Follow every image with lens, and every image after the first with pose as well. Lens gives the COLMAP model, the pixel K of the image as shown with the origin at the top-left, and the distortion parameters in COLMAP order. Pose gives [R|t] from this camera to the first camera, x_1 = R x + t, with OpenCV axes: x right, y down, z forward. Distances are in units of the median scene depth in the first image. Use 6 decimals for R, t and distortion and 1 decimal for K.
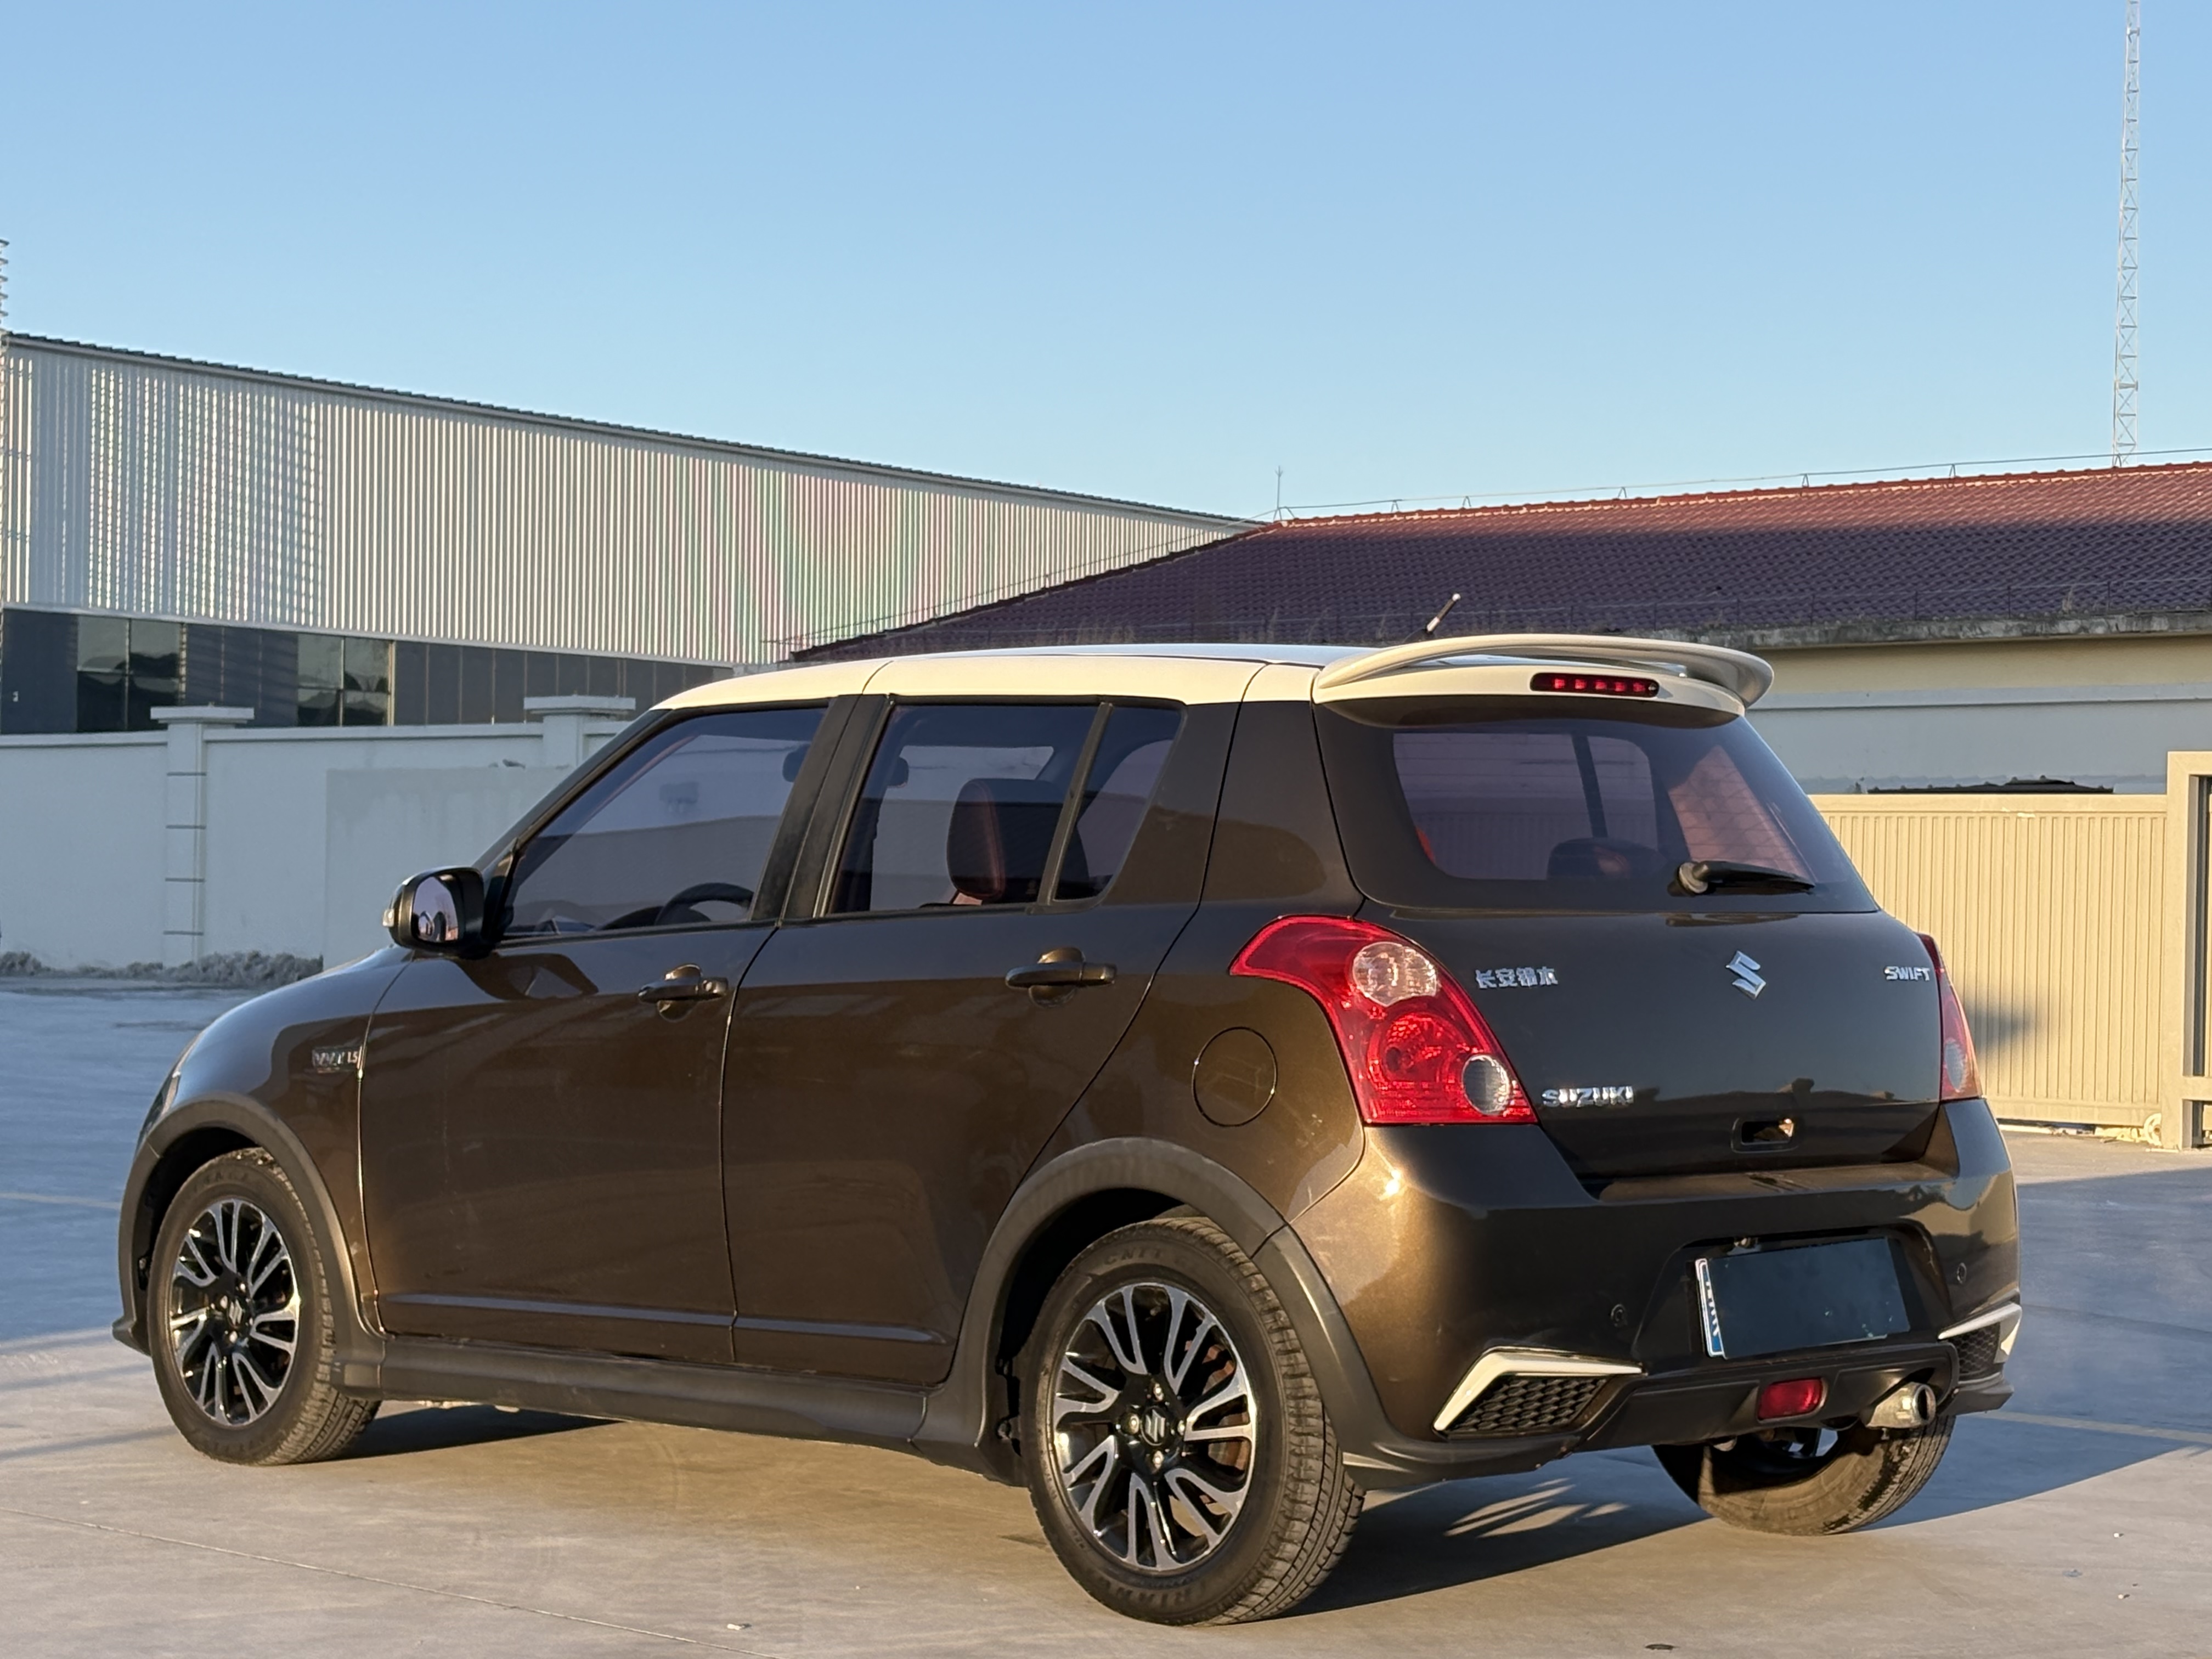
lens RADIAL K [[4446.6, 0, 1106.0], [0, 4446.6, 829.5], [0, 0, 1]] dist [0.197453, -0.342715]
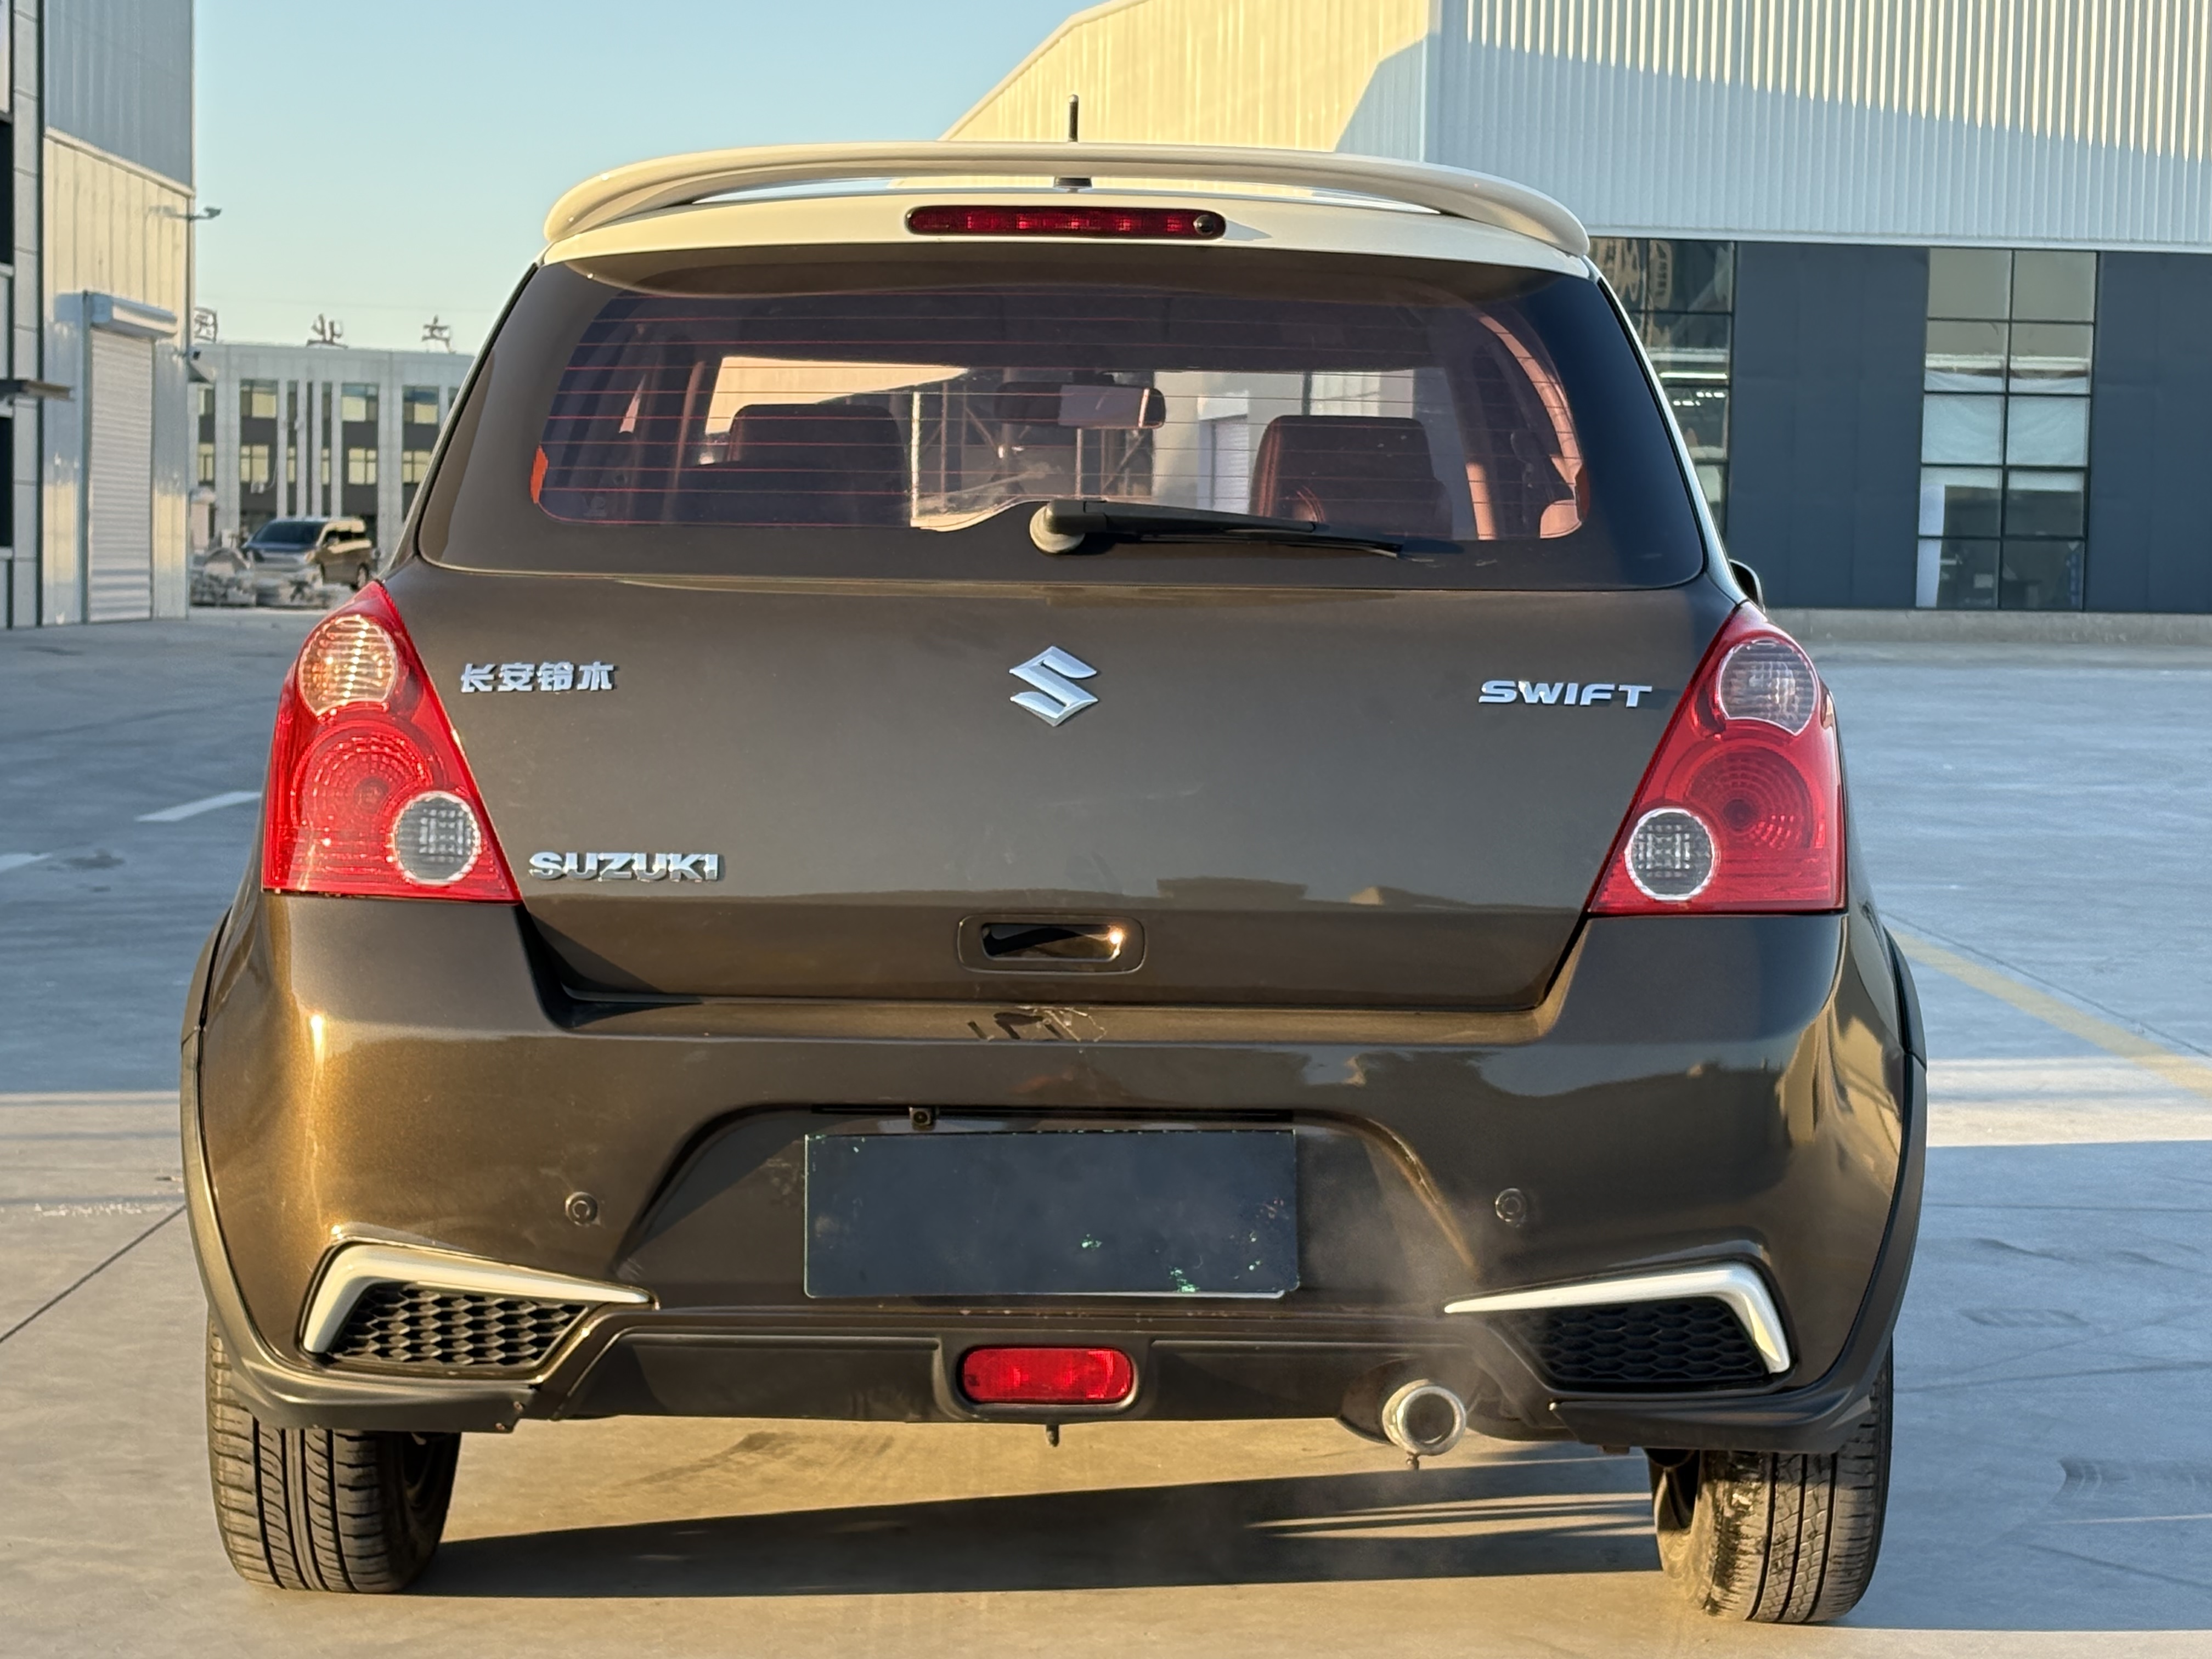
lens RADIAL K [[4446.6, 0, 1106.0], [0, 4446.6, 829.5], [0, 0, 1]] dist [0.197453, -0.342715]
pose [[0.679496, 0.048333, -0.732085, 0.619112], [0.001574, 0.997729, 0.067332, 0.011552], [0.733677, -0.046904, 0.677877, 0.612018]]
